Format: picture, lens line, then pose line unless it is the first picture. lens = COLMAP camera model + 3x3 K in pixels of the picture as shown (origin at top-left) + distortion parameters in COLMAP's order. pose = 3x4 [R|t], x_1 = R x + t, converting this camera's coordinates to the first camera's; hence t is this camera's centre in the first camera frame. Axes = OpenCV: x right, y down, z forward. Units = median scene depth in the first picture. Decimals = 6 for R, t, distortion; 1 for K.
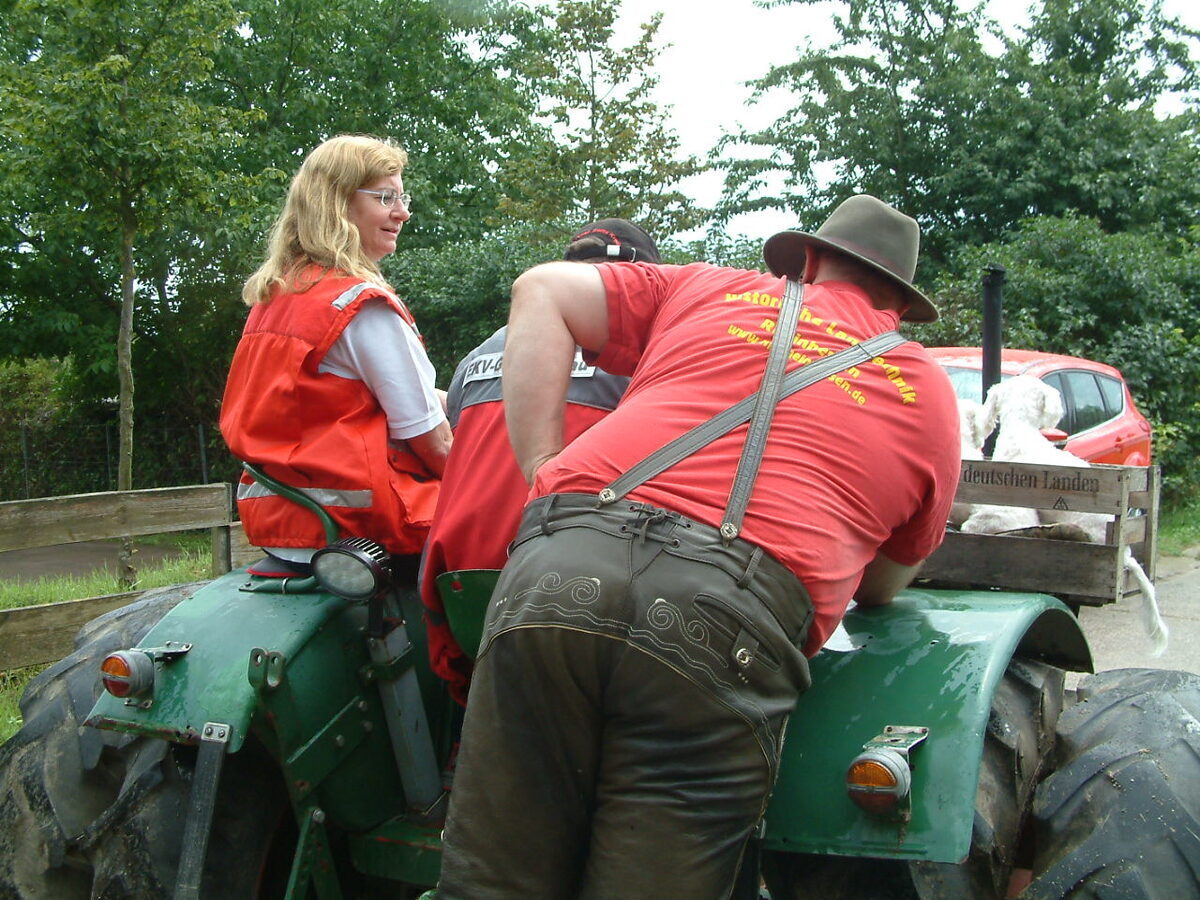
lens RADIAL K [[1536.3, 0, 626.5], [0, 1536.3, 449.5], [0, 0, 1]] dist [-0.057008, 0.000000]
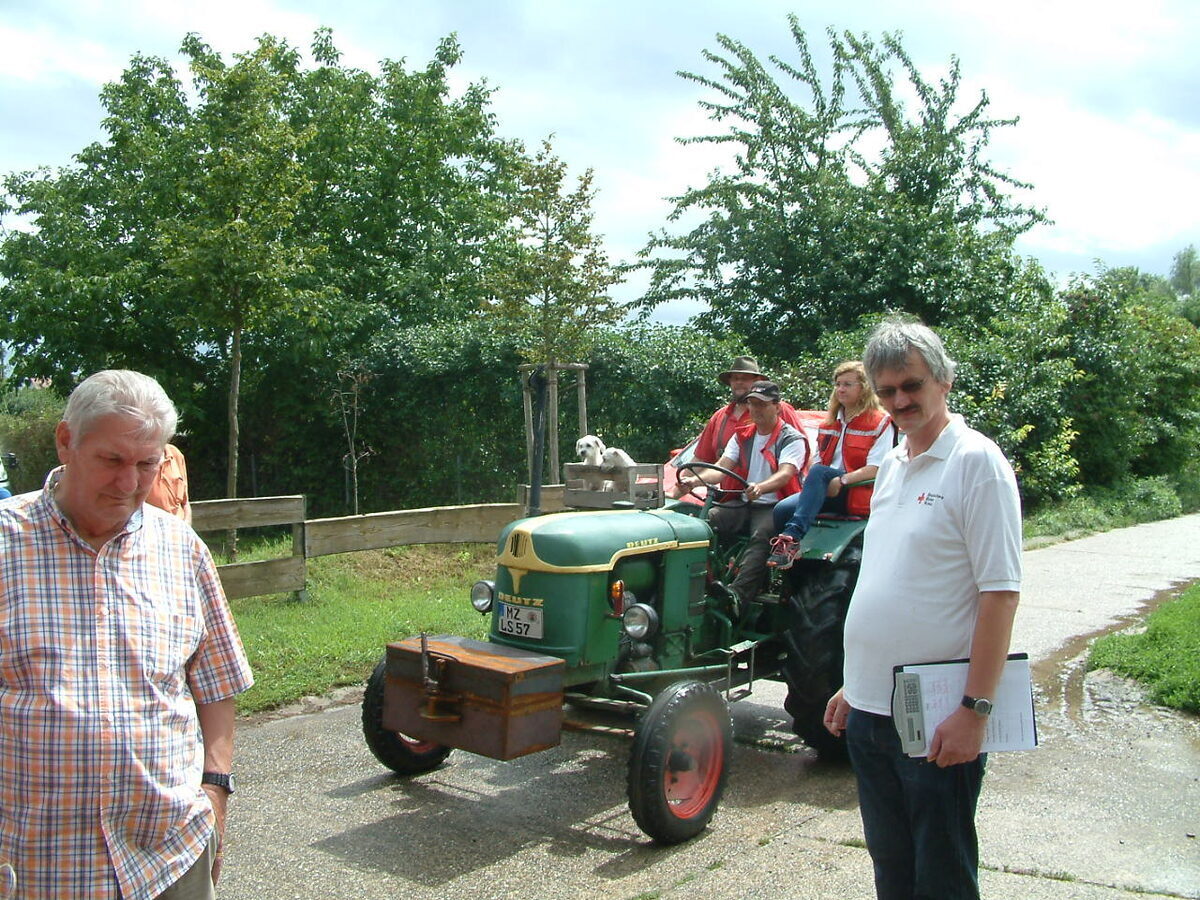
lens RADIAL K [[1693.7, 0, 602.8], [0, 1693.7, 451.3], [0, 0, 1]] dist [-0.135001, 0.000000]
pose [[0.999858, 0.014483, 0.008629, 0.010885], [-0.014338, 0.999759, -0.016649, 0.000618], [-0.008868, 0.016523, 0.999824, -0.455835]]
